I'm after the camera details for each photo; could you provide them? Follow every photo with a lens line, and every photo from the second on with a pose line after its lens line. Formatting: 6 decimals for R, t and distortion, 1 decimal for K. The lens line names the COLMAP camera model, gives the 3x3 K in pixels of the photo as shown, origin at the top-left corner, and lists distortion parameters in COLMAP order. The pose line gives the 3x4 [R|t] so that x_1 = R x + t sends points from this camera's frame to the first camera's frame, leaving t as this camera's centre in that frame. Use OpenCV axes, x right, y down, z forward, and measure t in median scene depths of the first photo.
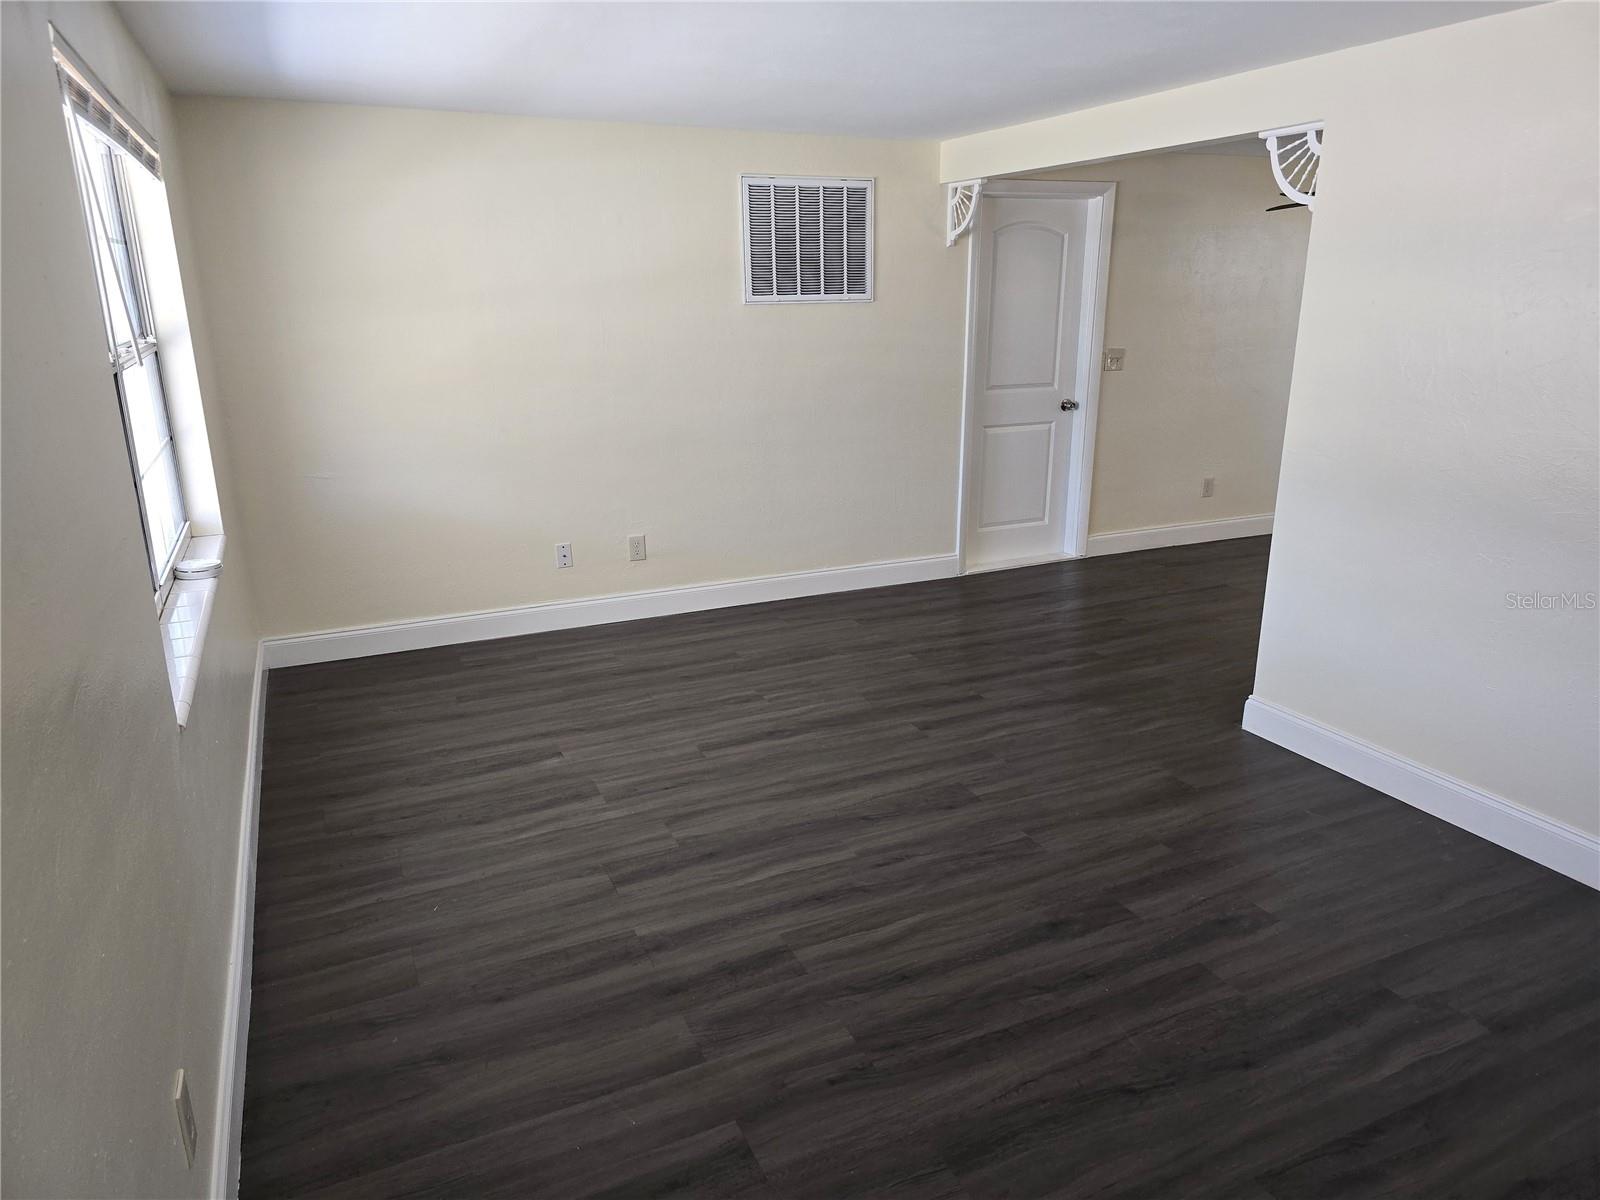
lens RADIAL K [[1065.7, 0, 816.8], [0, 1065.7, 600.2], [0, 0, 1]] dist [0.048939, -0.037354]
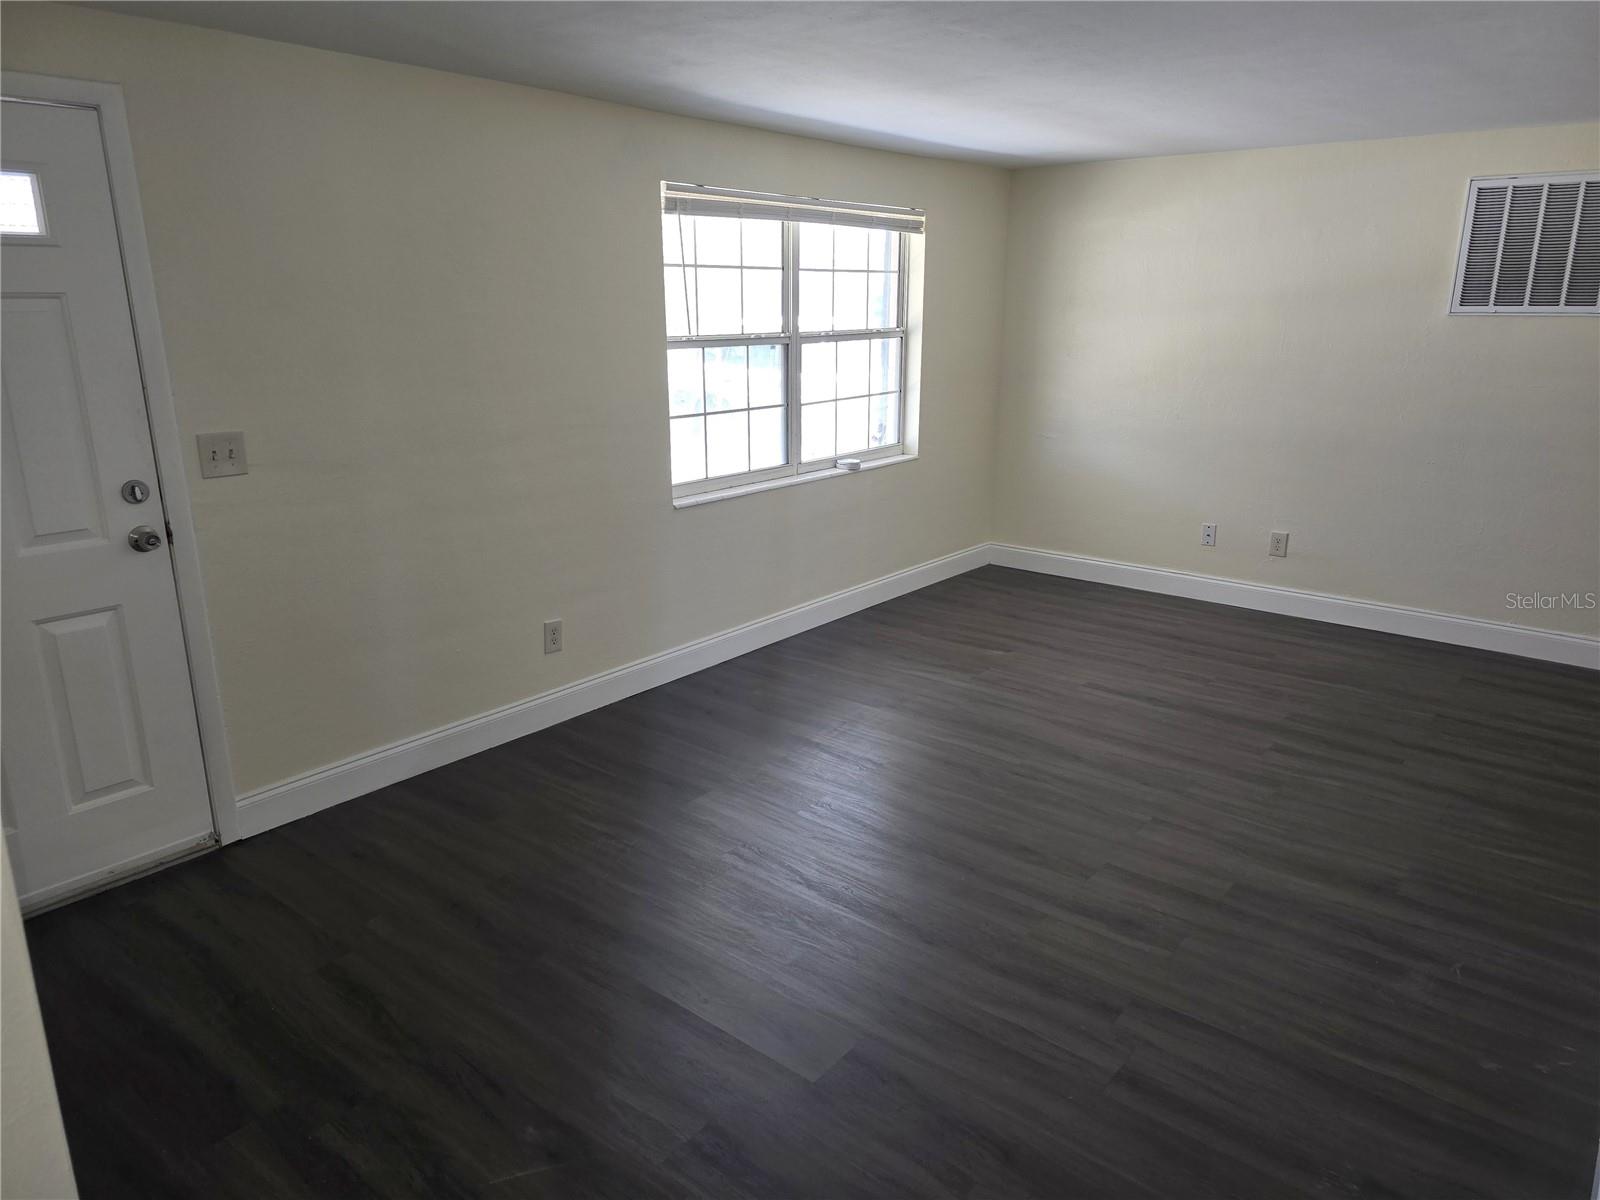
lens RADIAL K [[1065.7, 0, 795.2], [0, 1065.7, 592.4], [0, 0, 1]] dist [0.048939, -0.037354]
pose [[0.423368, 0.248709, -0.871151, 0.825168], [-0.256663, 0.955111, 0.147944, -0.056448], [0.868840, 0.160957, 0.468198, 0.148037]]
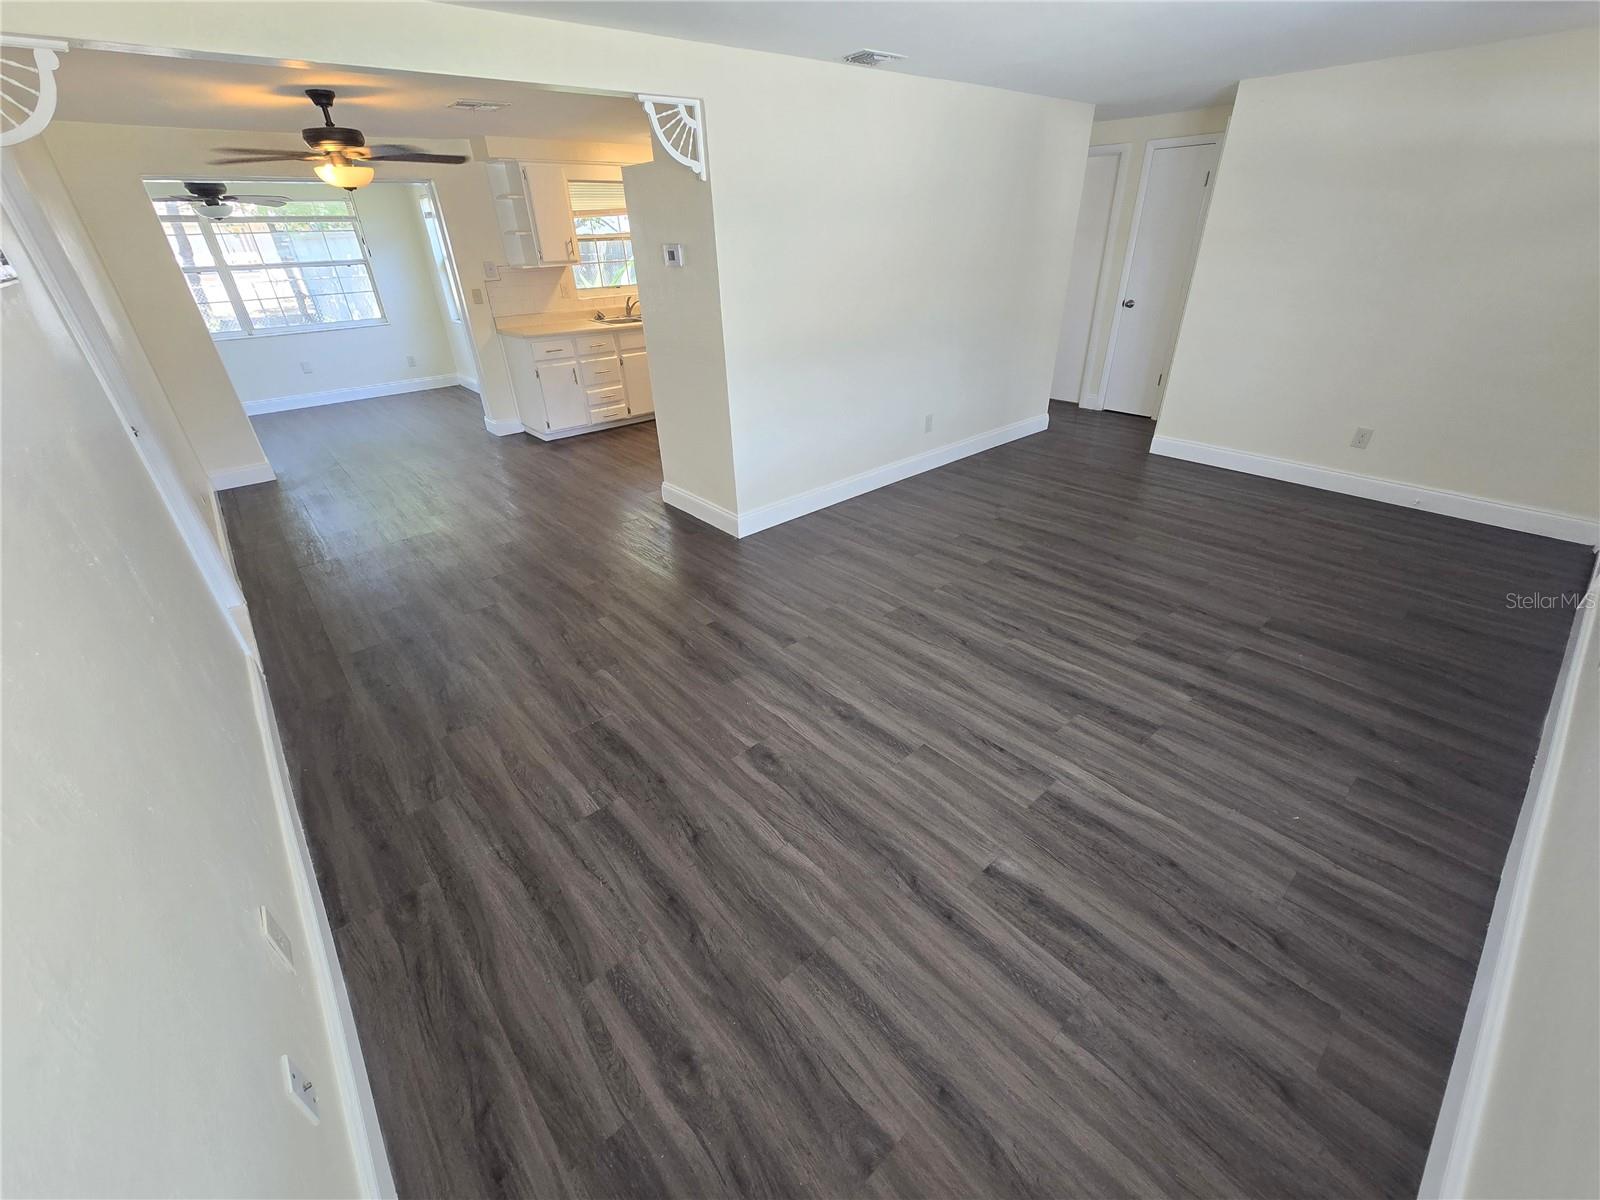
lens RADIAL K [[649.4, 0, 799.8], [0, 649.4, 608.6], [0, 0, 1]] dist [-0.002411, -0.000234]
pose [[-0.268313, -0.475645, 0.837717, -0.544179], [0.300071, 0.785073, 0.541865, -0.329270], [-0.915405, 0.396764, -0.067918, 1.148585]]
